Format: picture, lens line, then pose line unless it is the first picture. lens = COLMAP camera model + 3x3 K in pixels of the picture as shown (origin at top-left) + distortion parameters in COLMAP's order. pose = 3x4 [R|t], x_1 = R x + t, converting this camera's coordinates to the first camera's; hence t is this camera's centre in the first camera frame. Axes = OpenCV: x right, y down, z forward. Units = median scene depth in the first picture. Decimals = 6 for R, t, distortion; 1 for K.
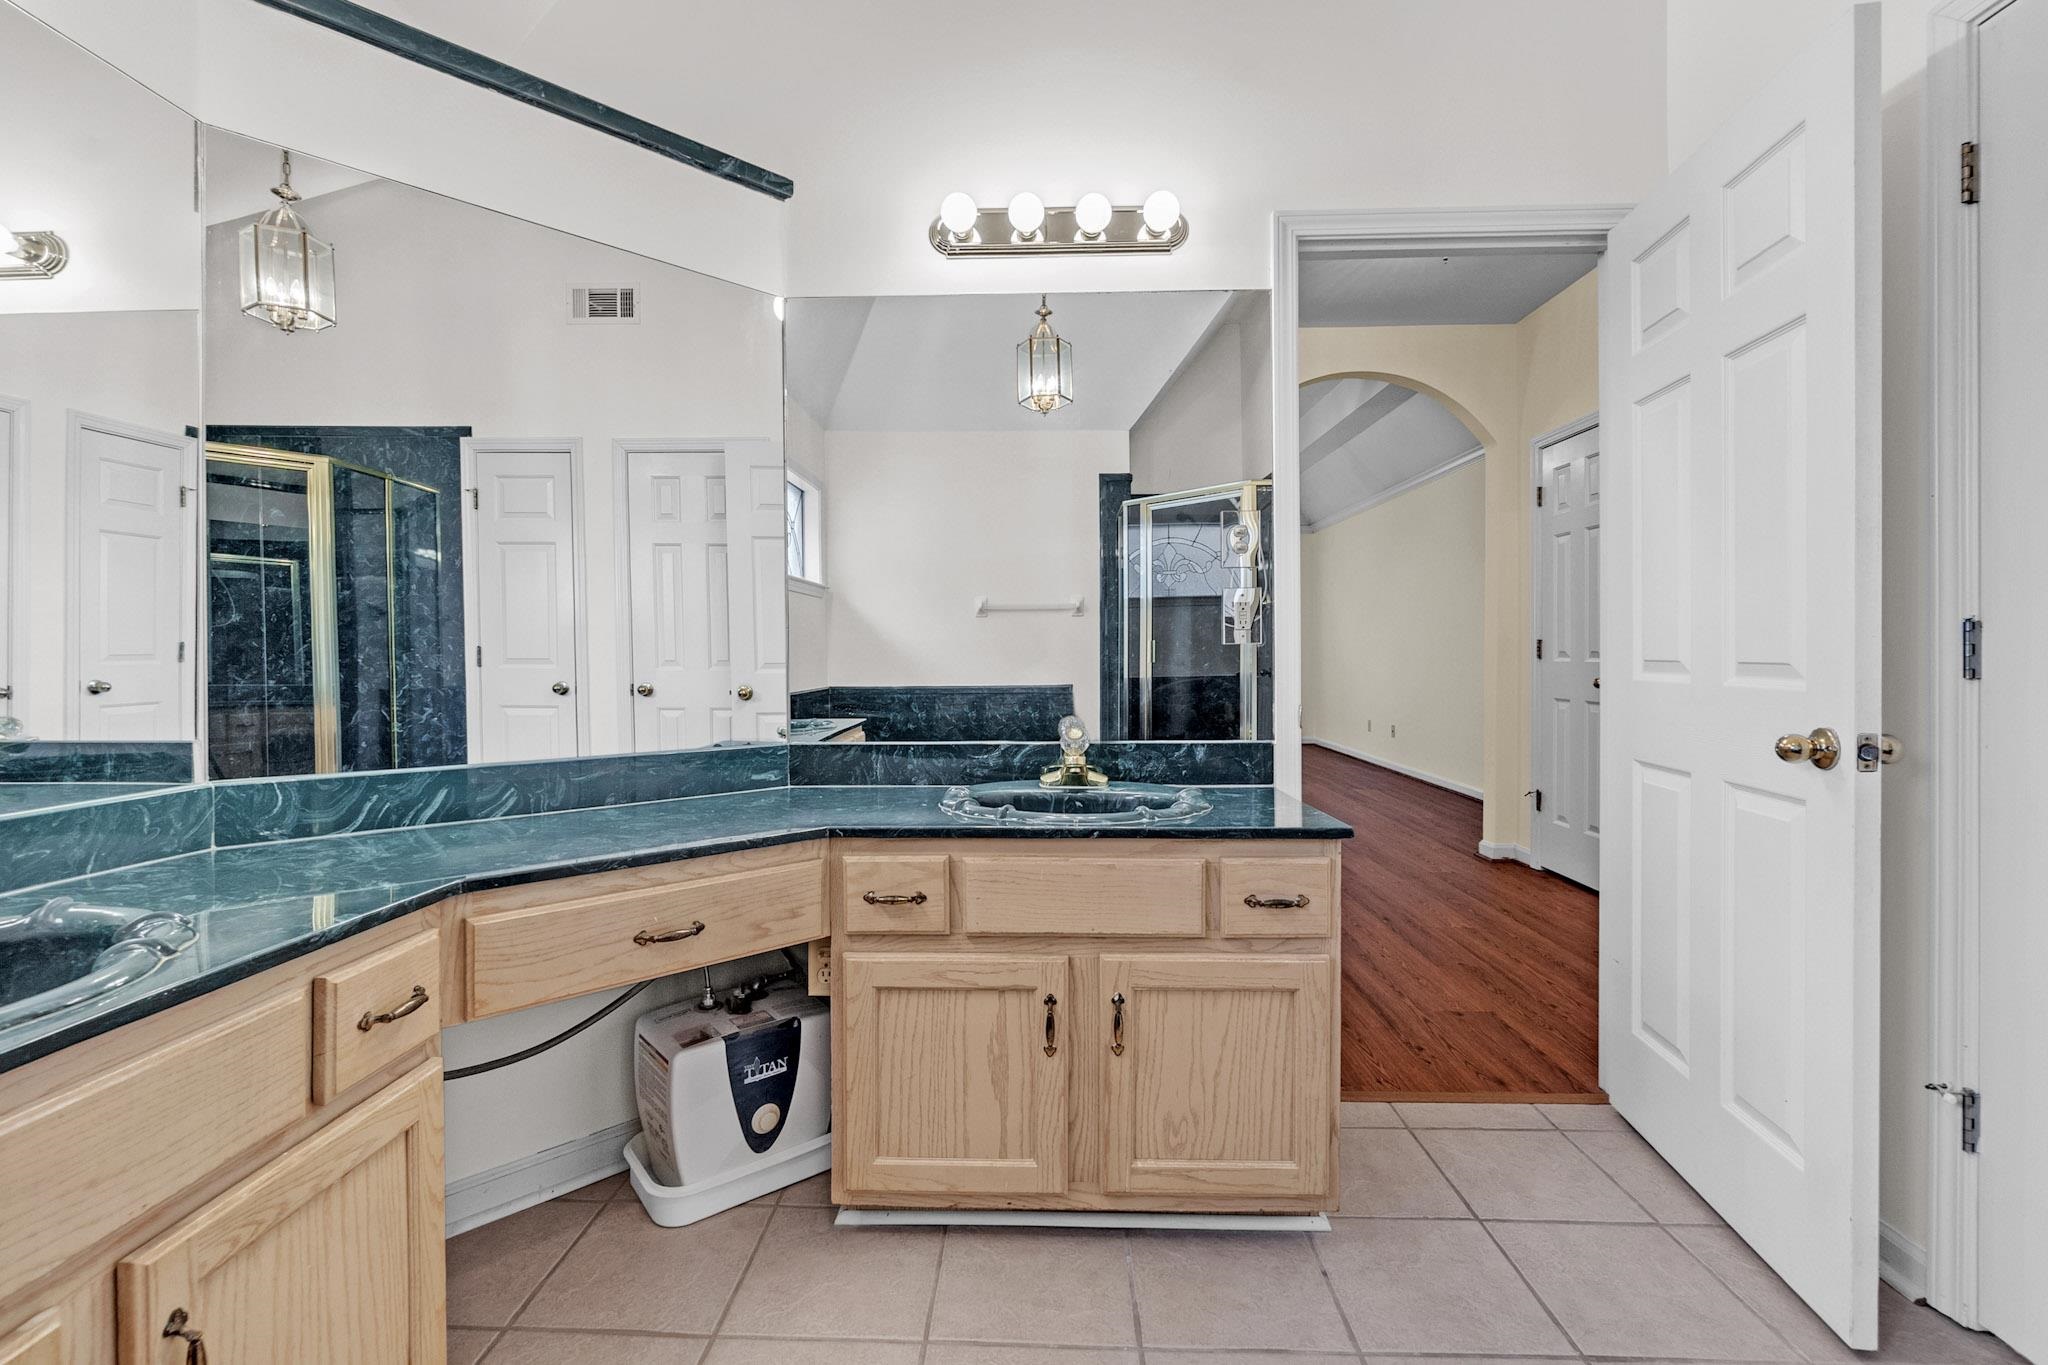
lens RADIAL K [[895.4, 0, 1020.8], [0, 895.4, 661.4], [0, 0, 1]] dist [-0.002273, -0.000018]
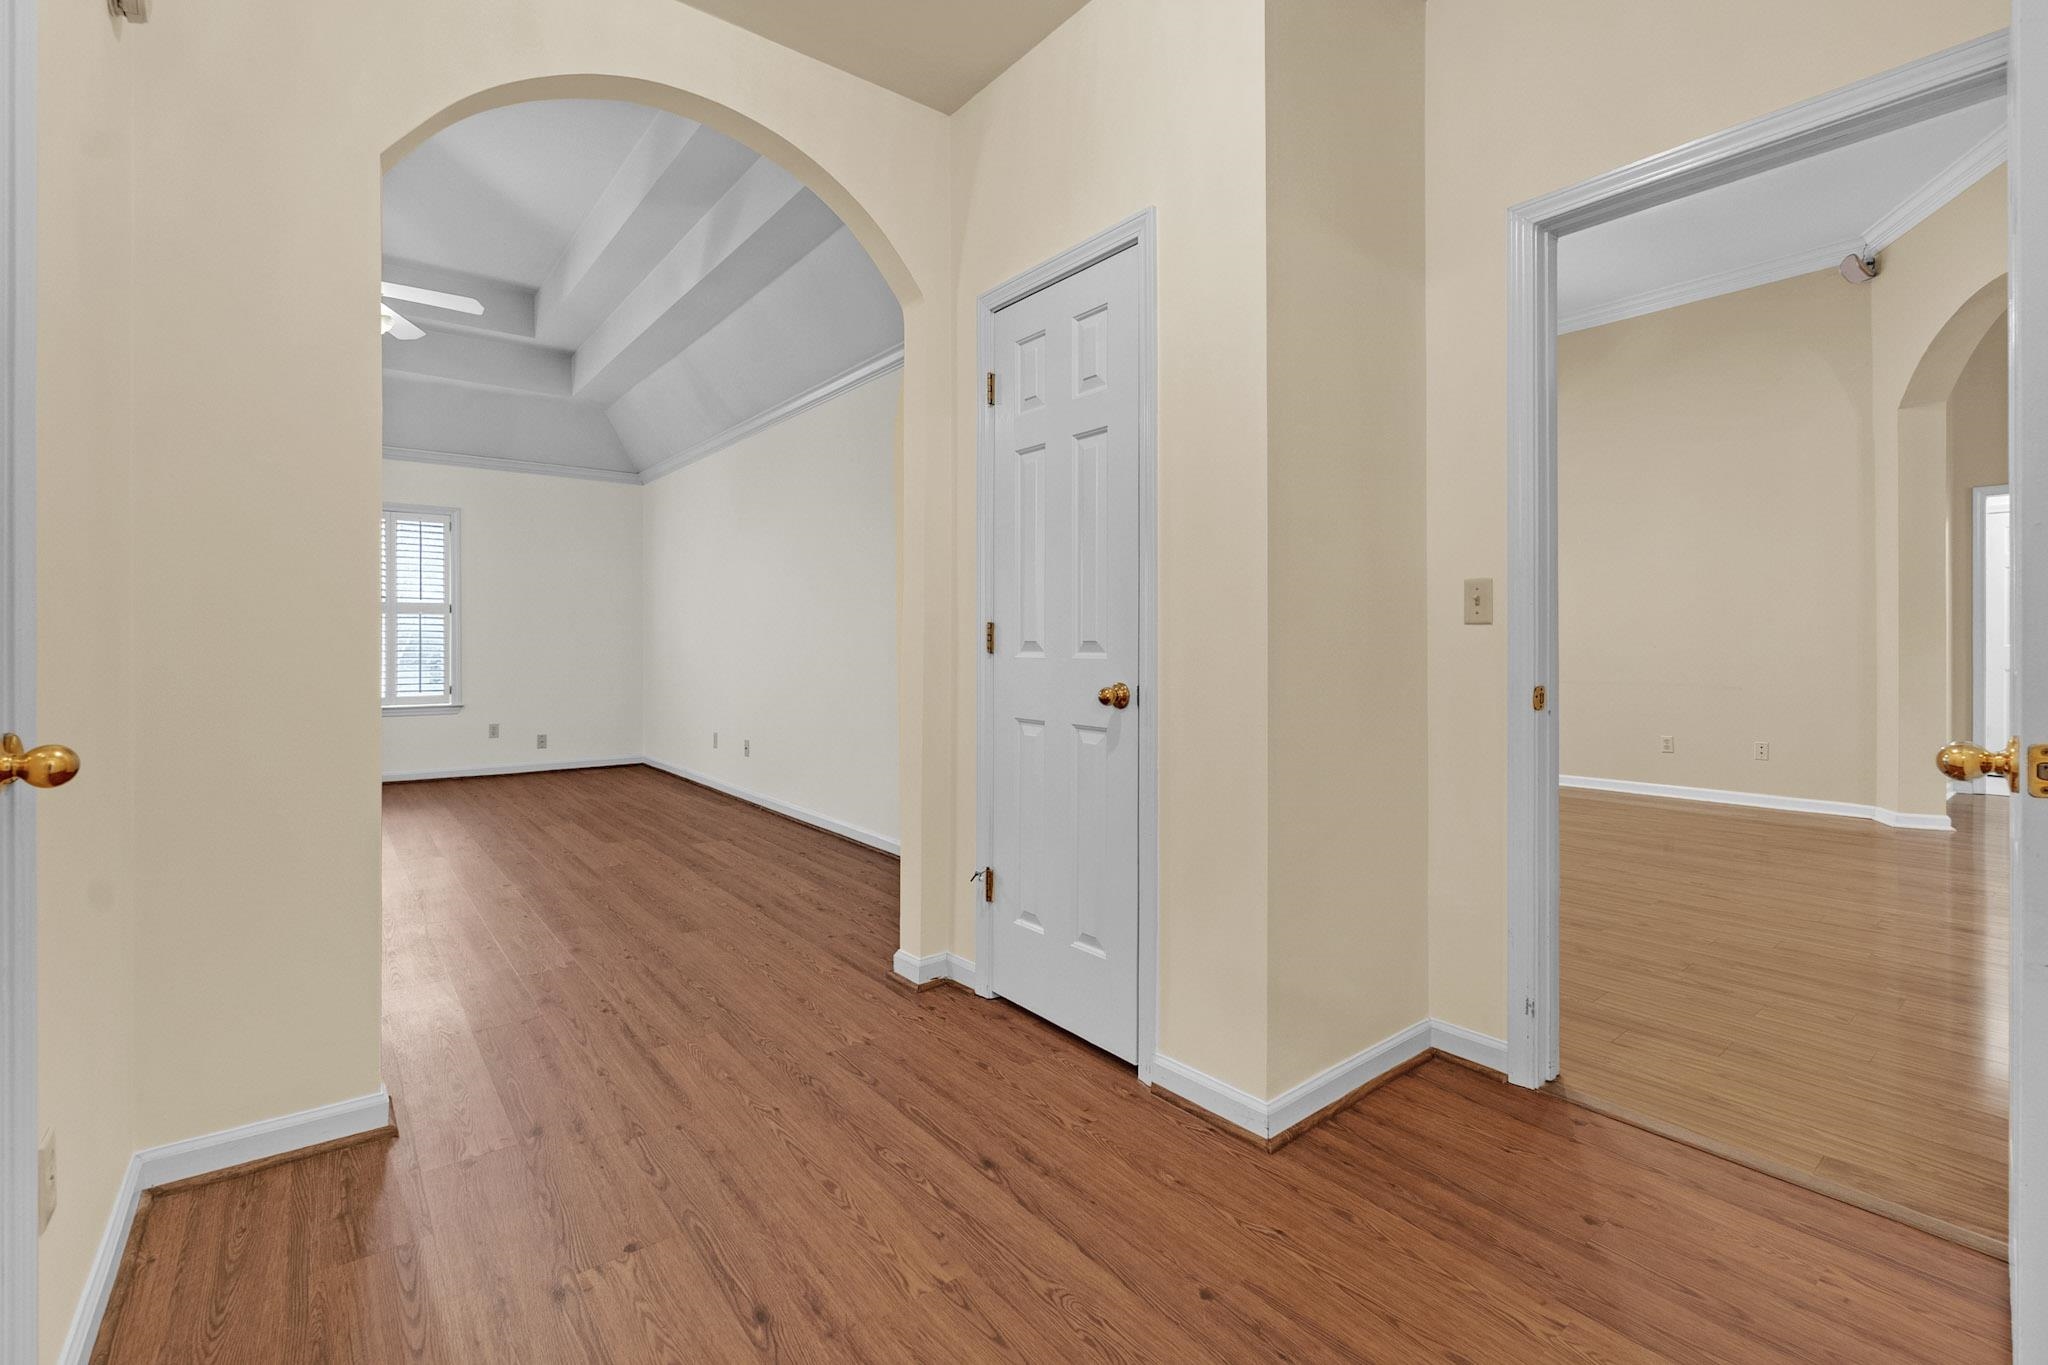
lens RADIAL K [[912.9, 0, 1012.6], [0, 912.9, 642.5], [0, 0, 1]] dist [-0.005709, -0.000614]
pose [[0.773407, 0.008001, 0.633859, 0.189789], [-0.000027, 0.999921, -0.012588, -0.002569], [-0.633910, 0.009719, 0.773346, 0.493500]]
